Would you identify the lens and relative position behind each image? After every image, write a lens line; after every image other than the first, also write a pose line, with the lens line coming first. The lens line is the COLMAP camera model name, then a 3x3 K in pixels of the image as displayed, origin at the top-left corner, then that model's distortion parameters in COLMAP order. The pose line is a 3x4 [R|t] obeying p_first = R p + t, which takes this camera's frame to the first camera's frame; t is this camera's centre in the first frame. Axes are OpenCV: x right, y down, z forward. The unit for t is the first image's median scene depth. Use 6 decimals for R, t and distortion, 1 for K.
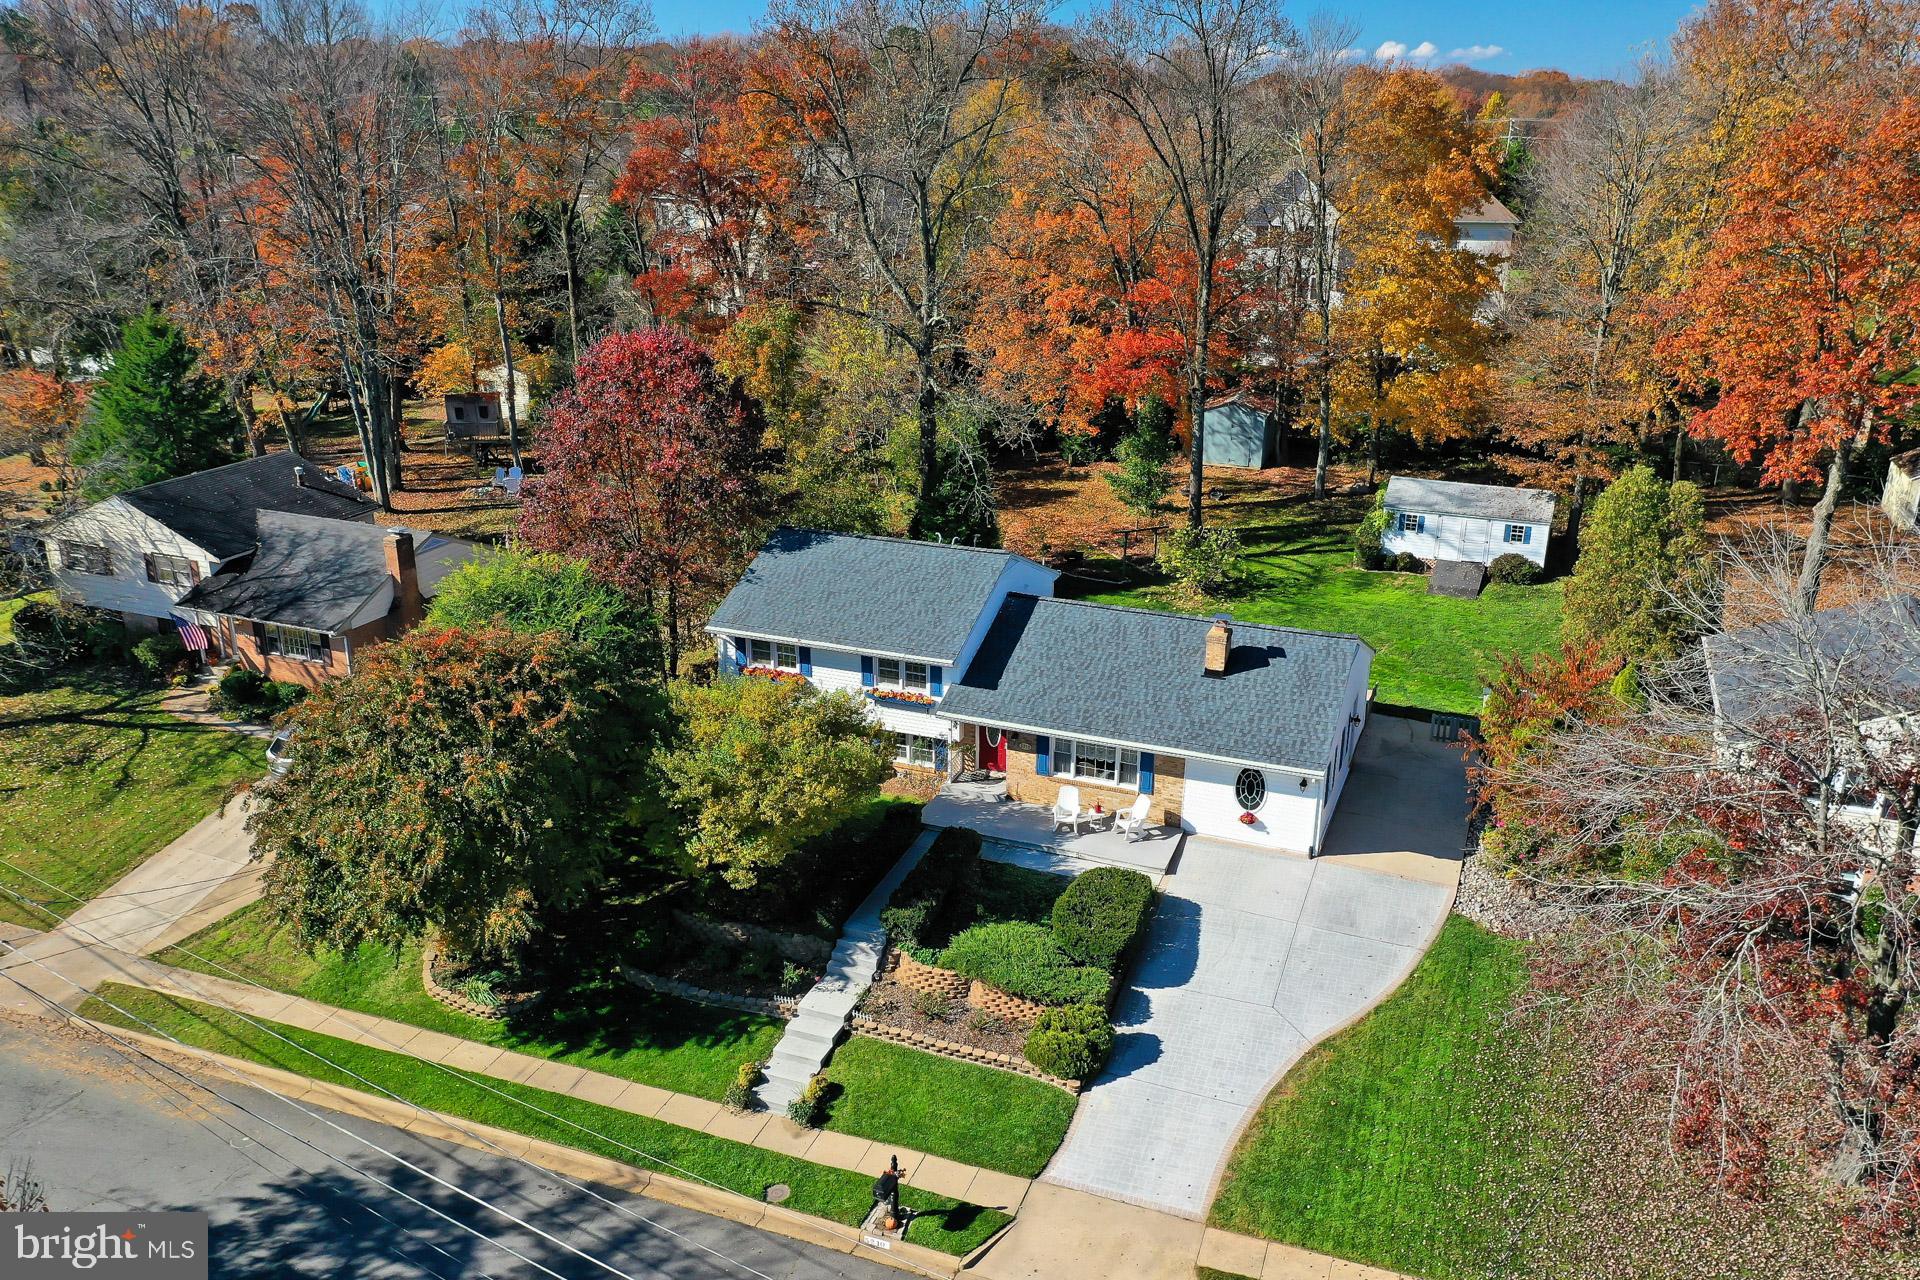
lens RADIAL K [[1502.8, 0, 954.3], [0, 1502.8, 638.4], [0, 0, 1]] dist [0.005557, 0.025736]
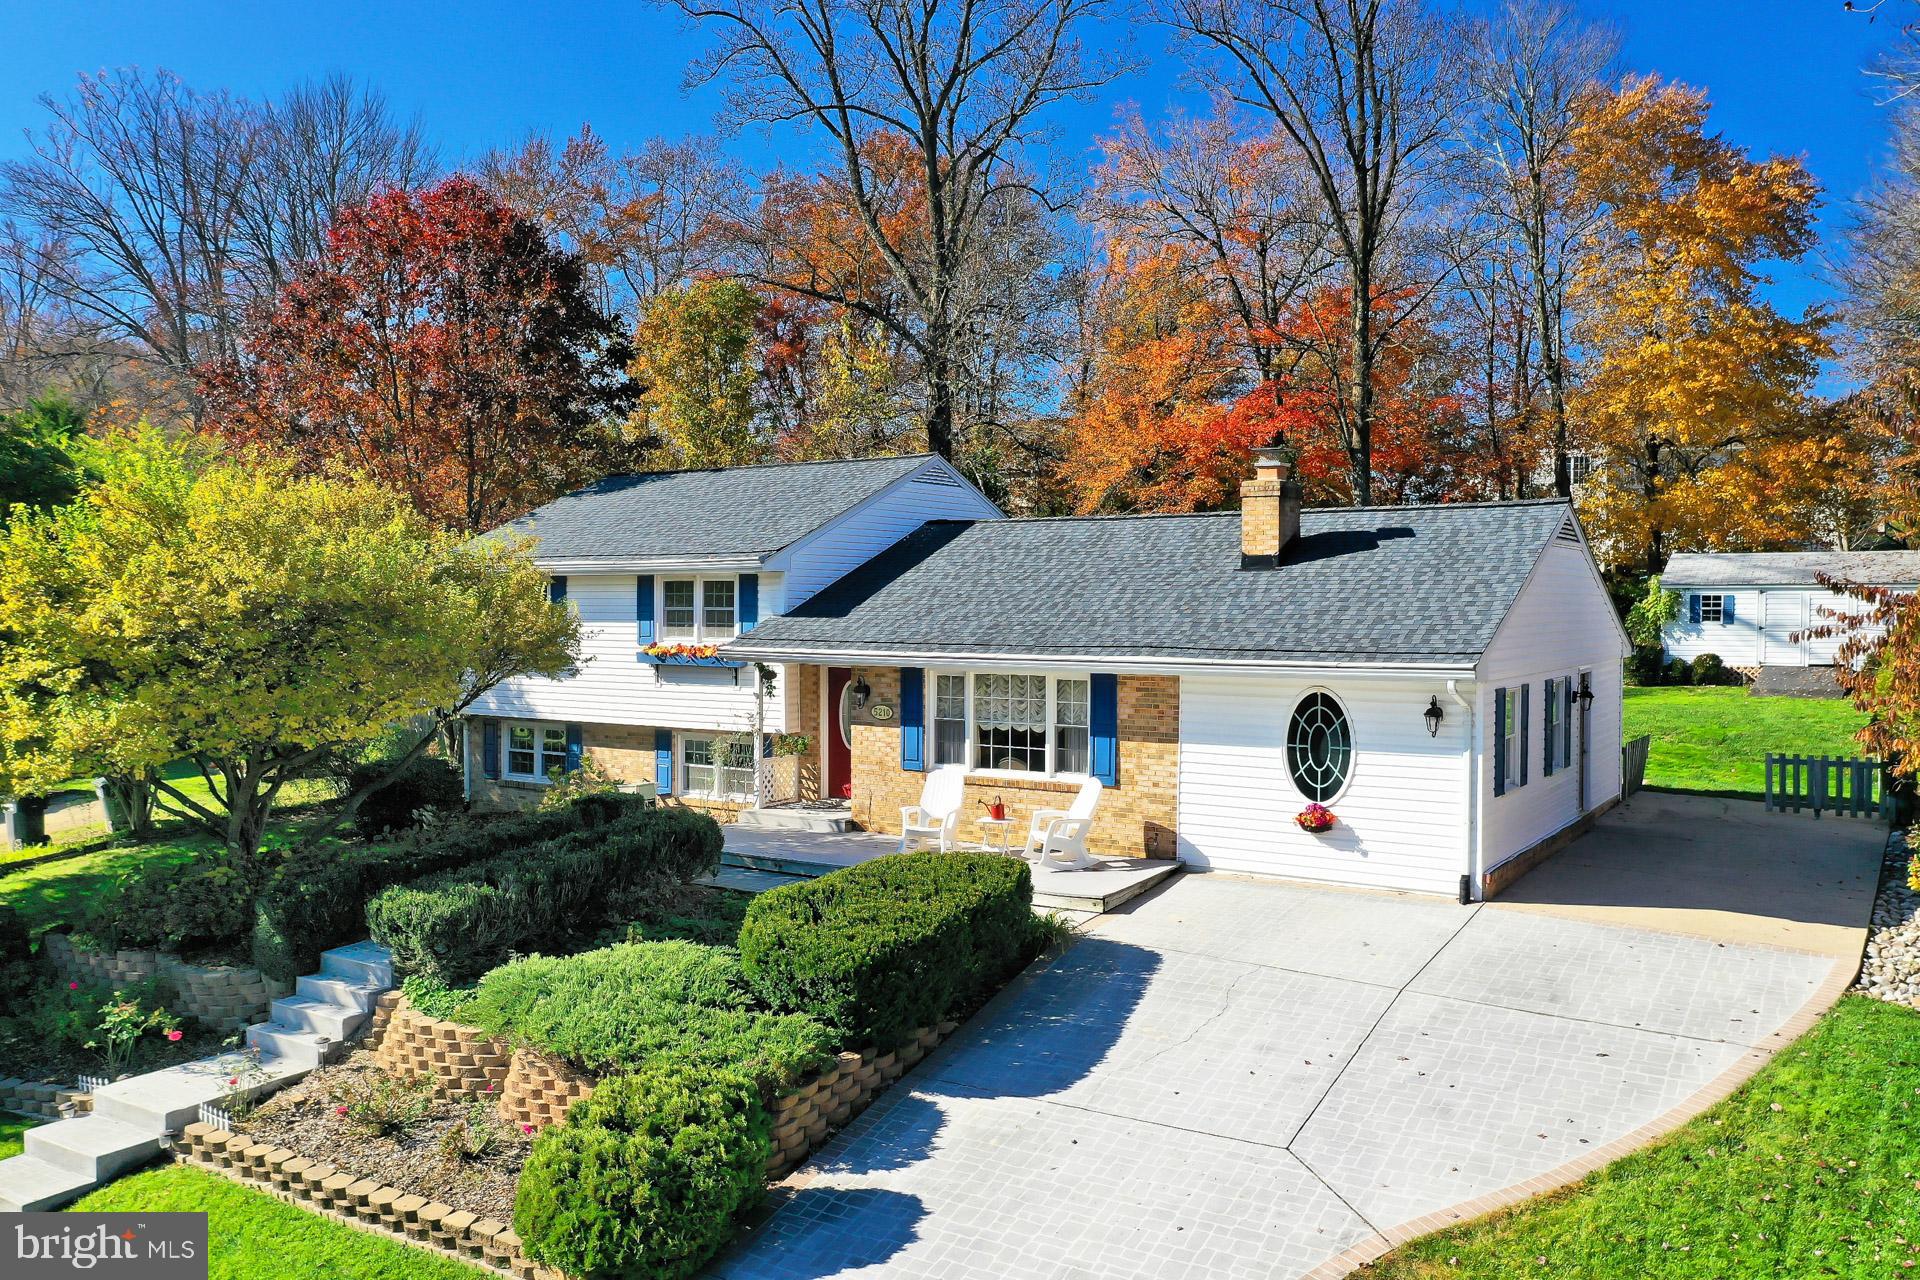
lens RADIAL K [[1502.8, 0, 954.8], [0, 1502.8, 640.0], [0, 0, 1]] dist [0.005557, 0.025736]
pose [[0.981484, 0.000842, -0.191541, 0.177285], [-0.060685, 0.949843, -0.306783, 0.213520], [0.181675, 0.312726, 0.932307, 0.559252]]
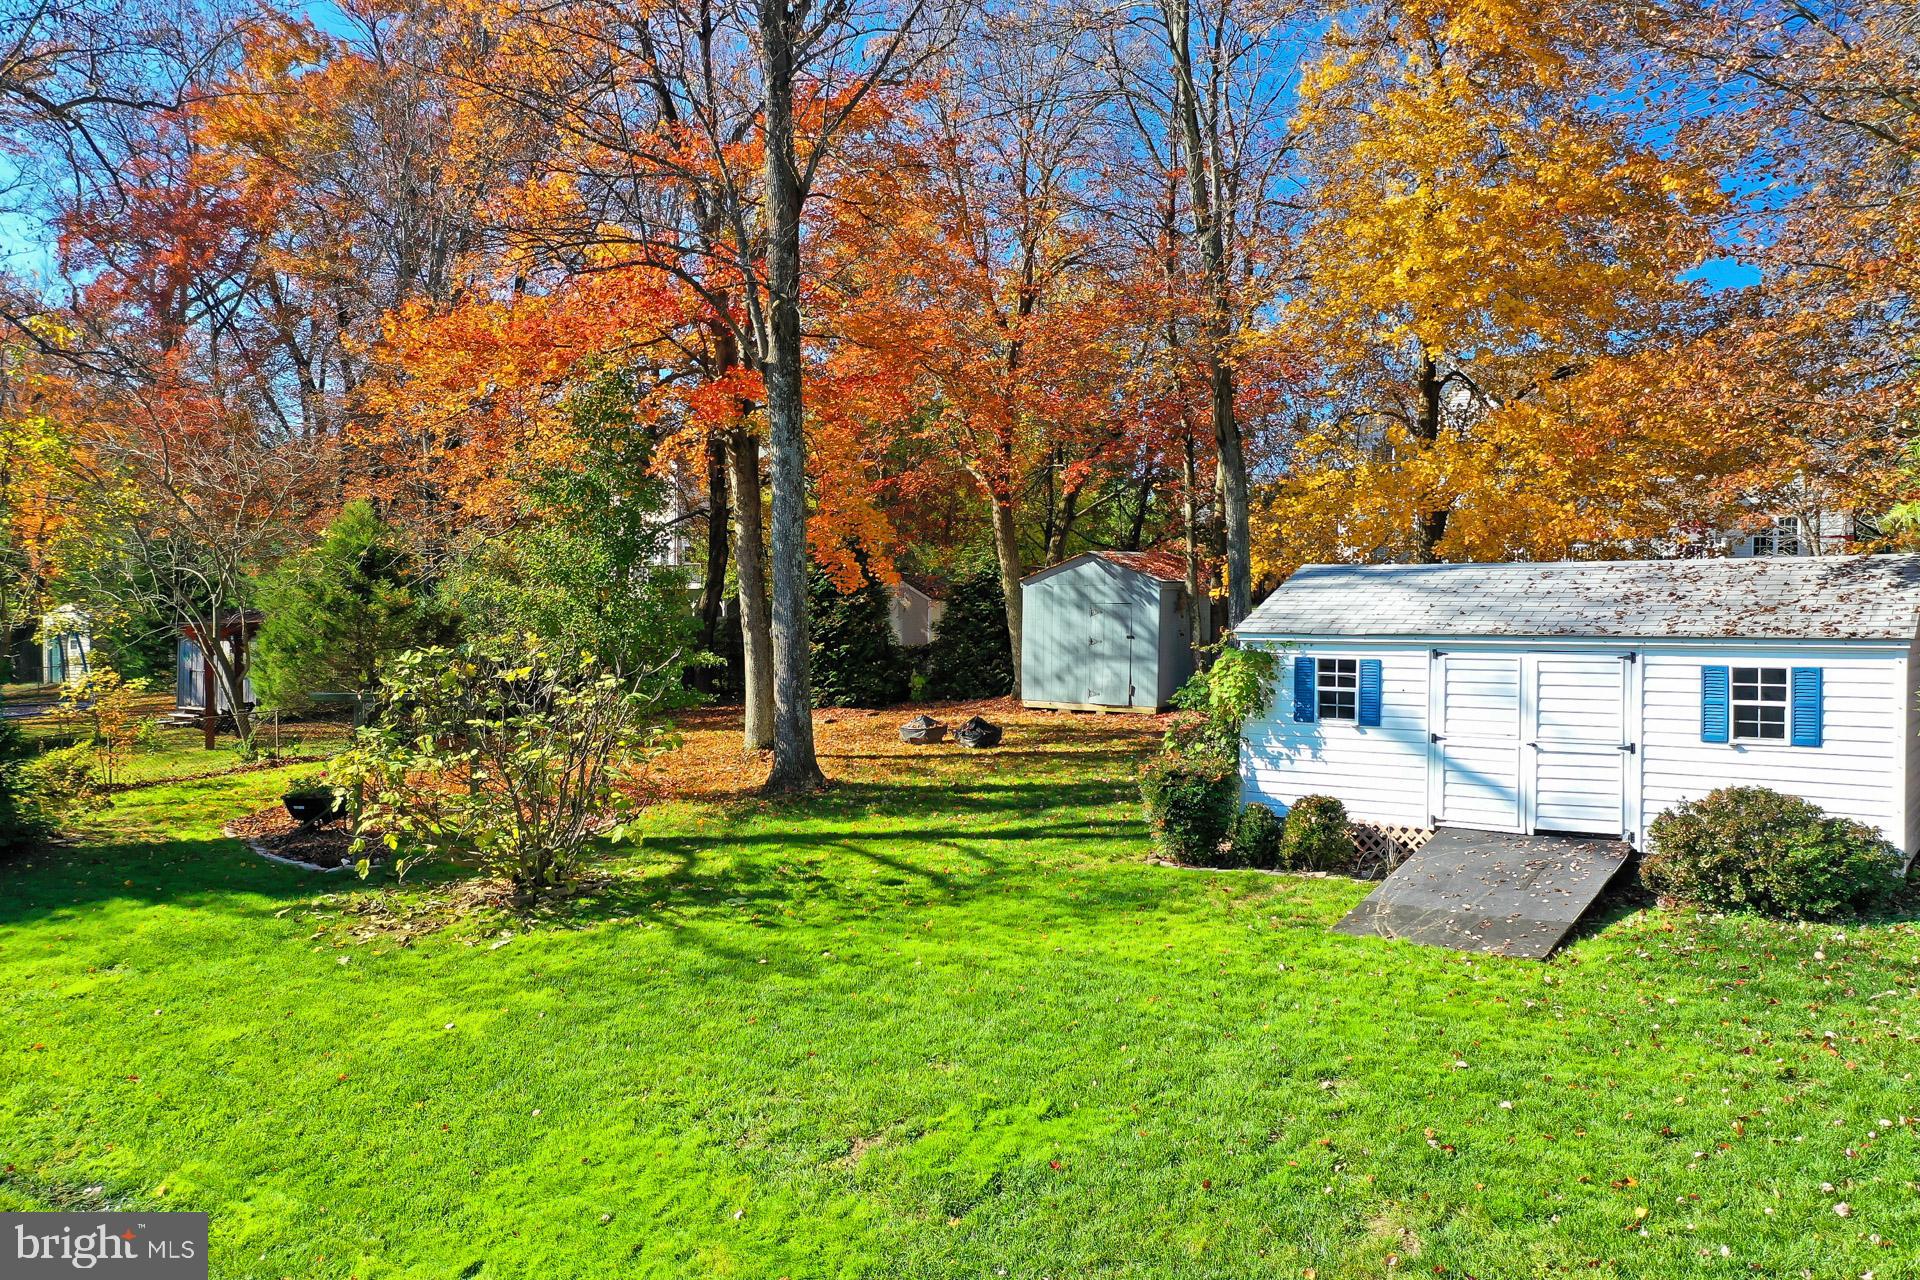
lens RADIAL K [[1502.8, 0, 957.3], [0, 1502.8, 638.1], [0, 0, 1]] dist [0.005557, 0.025736]
pose [[0.976550, 0.011099, -0.215004, 0.441301], [-0.080230, 0.945496, -0.315596, 0.005950], [0.199783, 0.325445, 0.924215, 1.101564]]
